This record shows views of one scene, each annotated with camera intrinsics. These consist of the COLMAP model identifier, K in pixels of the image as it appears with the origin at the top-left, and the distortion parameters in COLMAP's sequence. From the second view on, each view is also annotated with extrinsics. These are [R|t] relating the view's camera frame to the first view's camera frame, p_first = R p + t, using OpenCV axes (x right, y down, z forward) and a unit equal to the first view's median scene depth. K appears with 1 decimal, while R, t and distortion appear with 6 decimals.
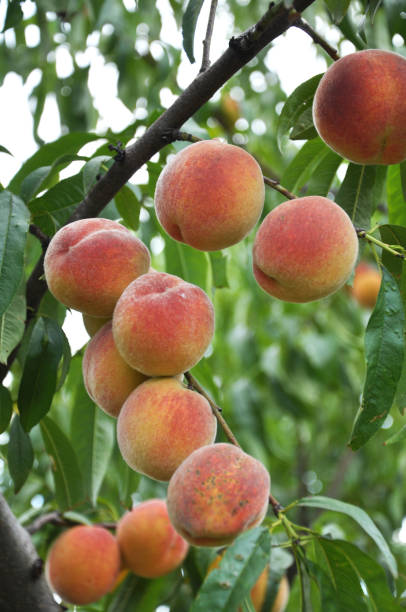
lens RADIAL K [[1268.5, 0, 203.0], [0, 1268.5, 306.0], [0, 0, 1]] dist [0.040773, 0.180482]
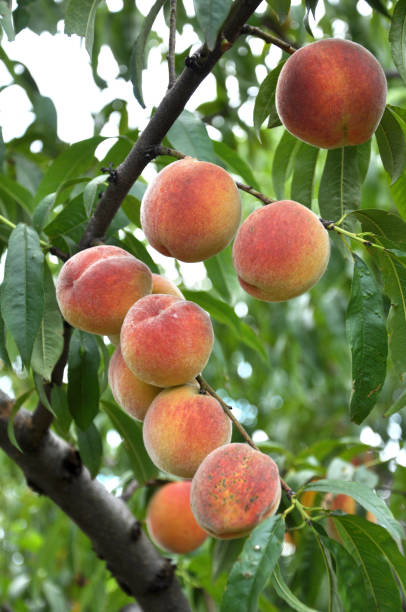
lens RADIAL K [[1268.5, 0, 203.0], [0, 1268.5, 306.0], [0, 0, 1]] dist [0.040773, 0.180482]
pose [[0.978262, -0.171487, -0.116603, 0.134814], [0.182242, 0.979236, 0.088796, -0.107568], [0.098955, -0.108115, 0.989201, -0.079939]]
